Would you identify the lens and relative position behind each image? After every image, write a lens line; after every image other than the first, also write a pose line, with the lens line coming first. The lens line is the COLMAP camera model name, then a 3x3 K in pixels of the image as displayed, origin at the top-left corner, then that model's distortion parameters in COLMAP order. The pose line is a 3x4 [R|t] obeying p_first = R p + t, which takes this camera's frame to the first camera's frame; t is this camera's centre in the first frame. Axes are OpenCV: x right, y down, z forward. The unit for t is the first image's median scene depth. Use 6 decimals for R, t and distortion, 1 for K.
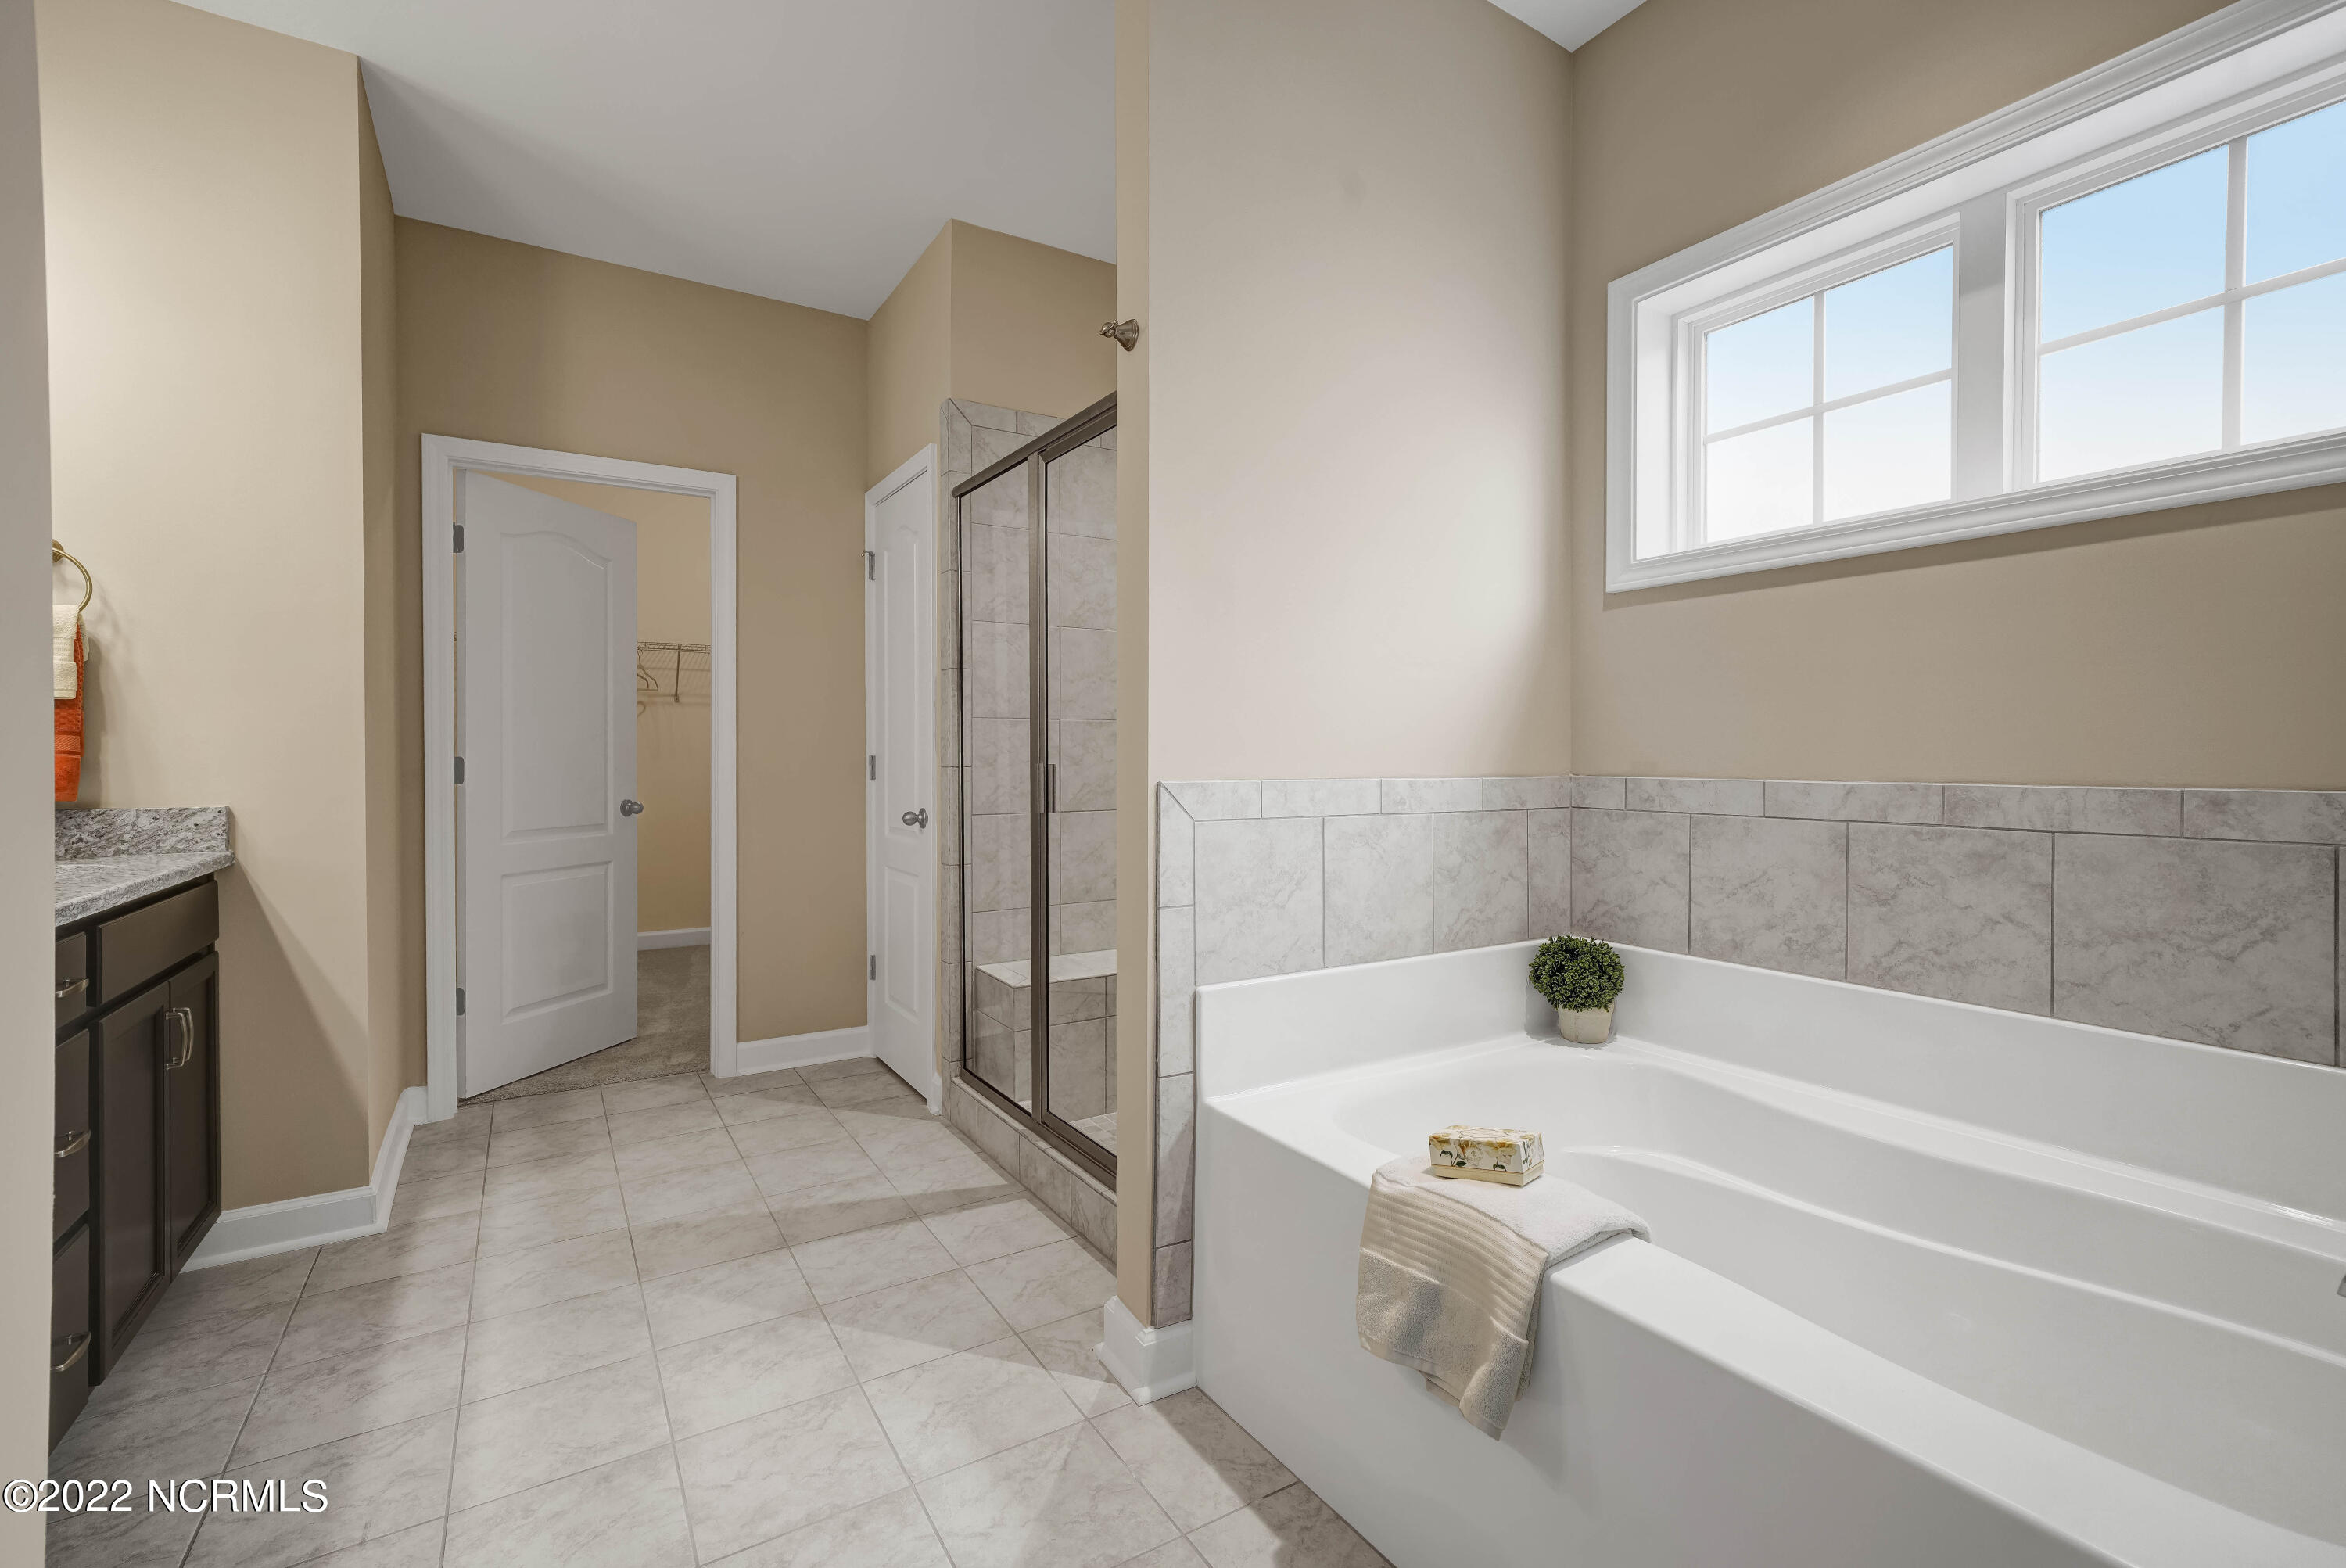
lens RADIAL K [[1014.0, 0, 1129.5], [0, 1014.0, 781.1], [0, 0, 1]] dist [0.011822, 0.000585]
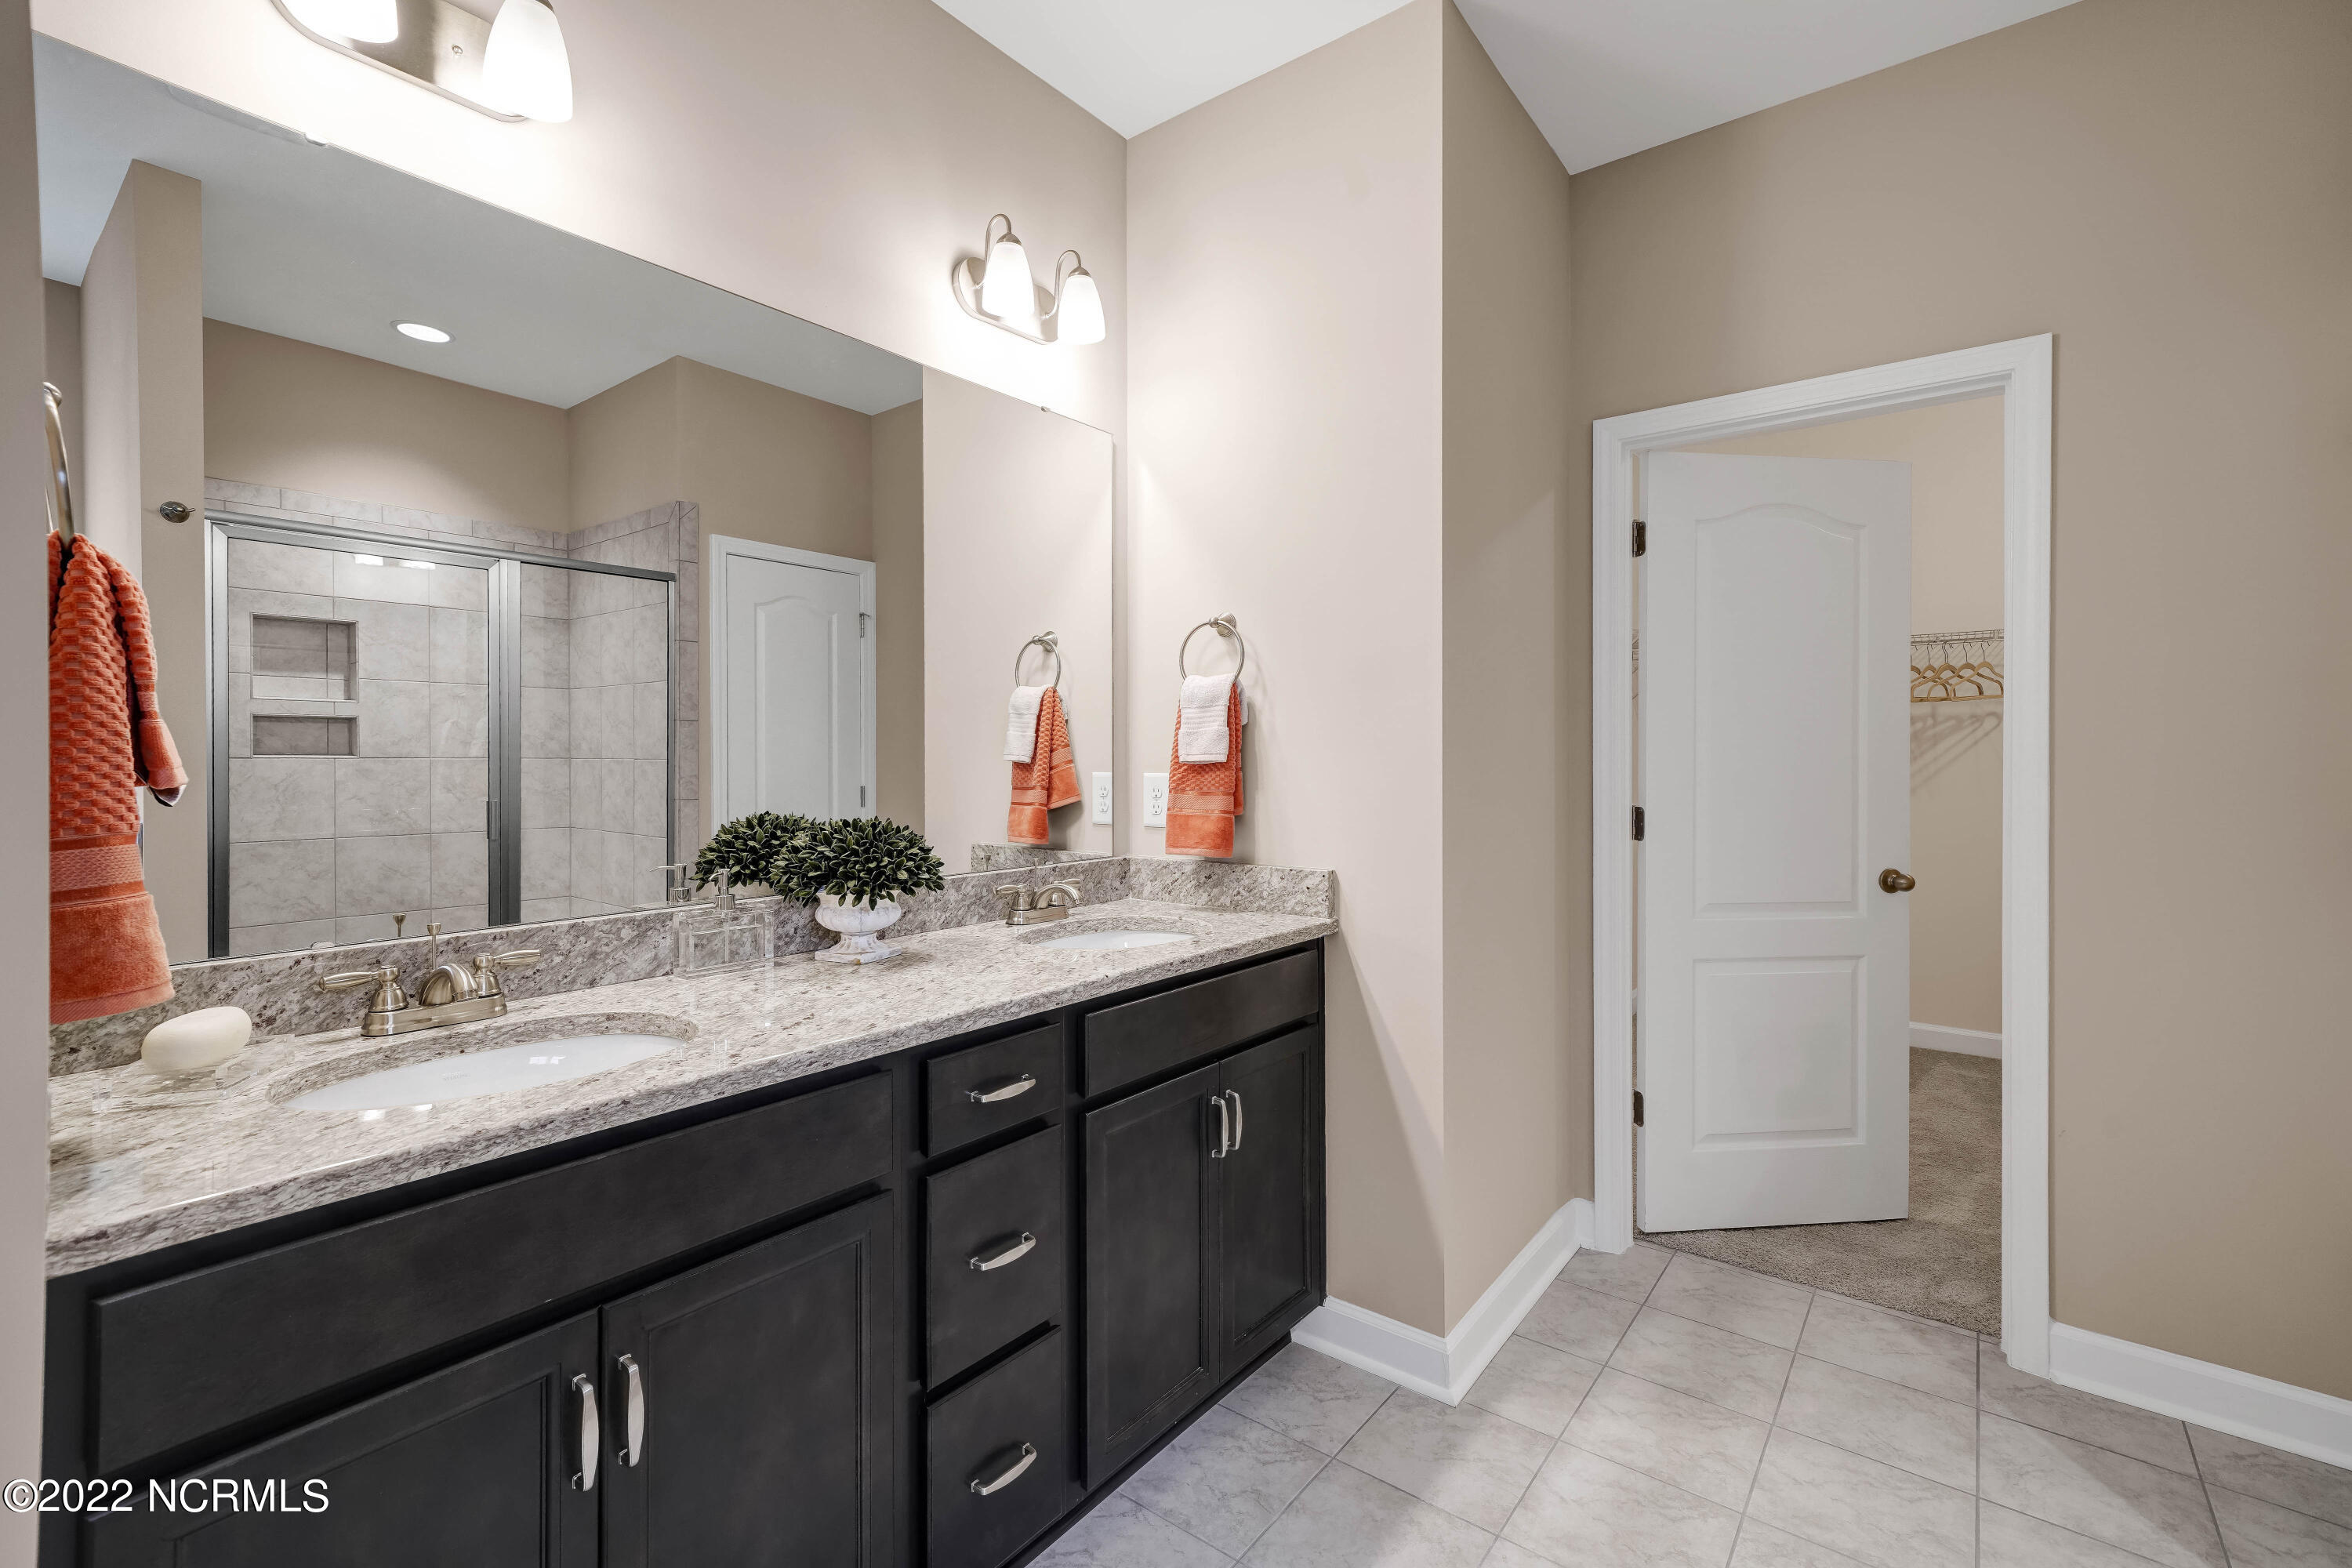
lens RADIAL K [[1043.4, 0, 1184.6], [0, 1043.4, 758.2], [0, 0, 1]] dist [0.007523, 0.000793]
pose [[0.384601, 0.000924, -0.923083, -0.032543], [-0.023987, 0.999672, -0.008993, -0.049683], [0.922771, 0.025601, 0.384497, 0.371074]]
